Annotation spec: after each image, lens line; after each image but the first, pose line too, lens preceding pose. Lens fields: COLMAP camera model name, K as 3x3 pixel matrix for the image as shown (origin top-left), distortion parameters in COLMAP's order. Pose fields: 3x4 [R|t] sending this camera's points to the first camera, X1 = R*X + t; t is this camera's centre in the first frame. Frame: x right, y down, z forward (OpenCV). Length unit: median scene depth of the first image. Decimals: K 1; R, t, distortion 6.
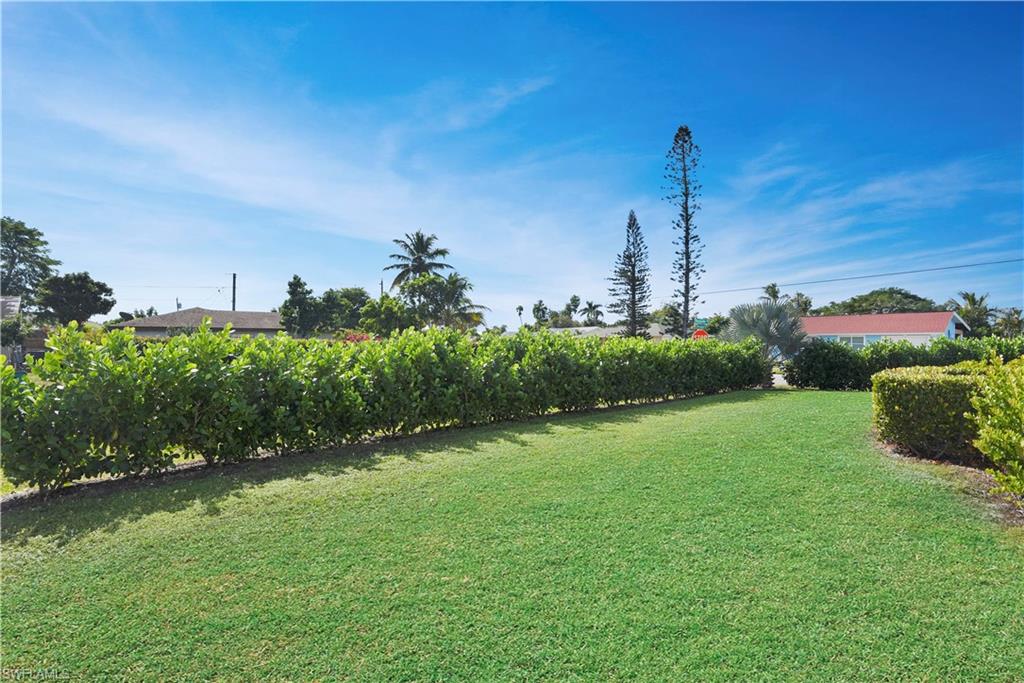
lens RADIAL K [[484.7, 0, 516.7], [0, 484.7, 339.9], [0, 0, 1]] dist [0.002650, 0.000907]
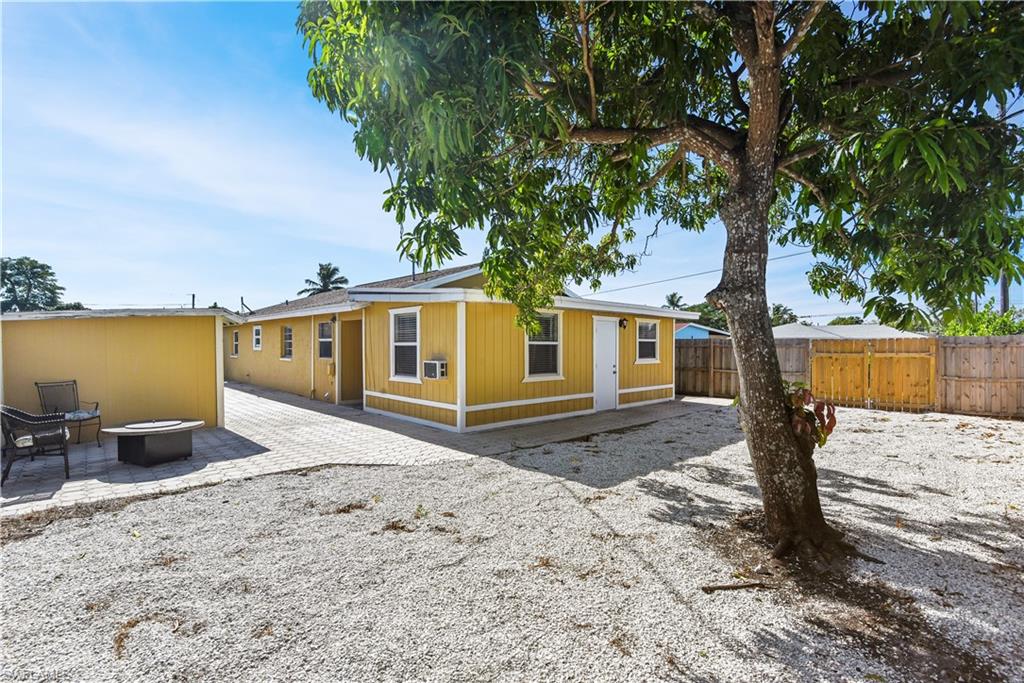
lens RADIAL K [[480.0, 0, 513.4], [0, 480.0, 348.8], [0, 0, 1]] dist [0.000095, -0.000057]
pose [[0.999974, -0.001291, 0.007091, 0.204793], [0.001201, 0.999920, 0.012600, -0.001502], [-0.007107, -0.012591, 0.999895, -0.233269]]
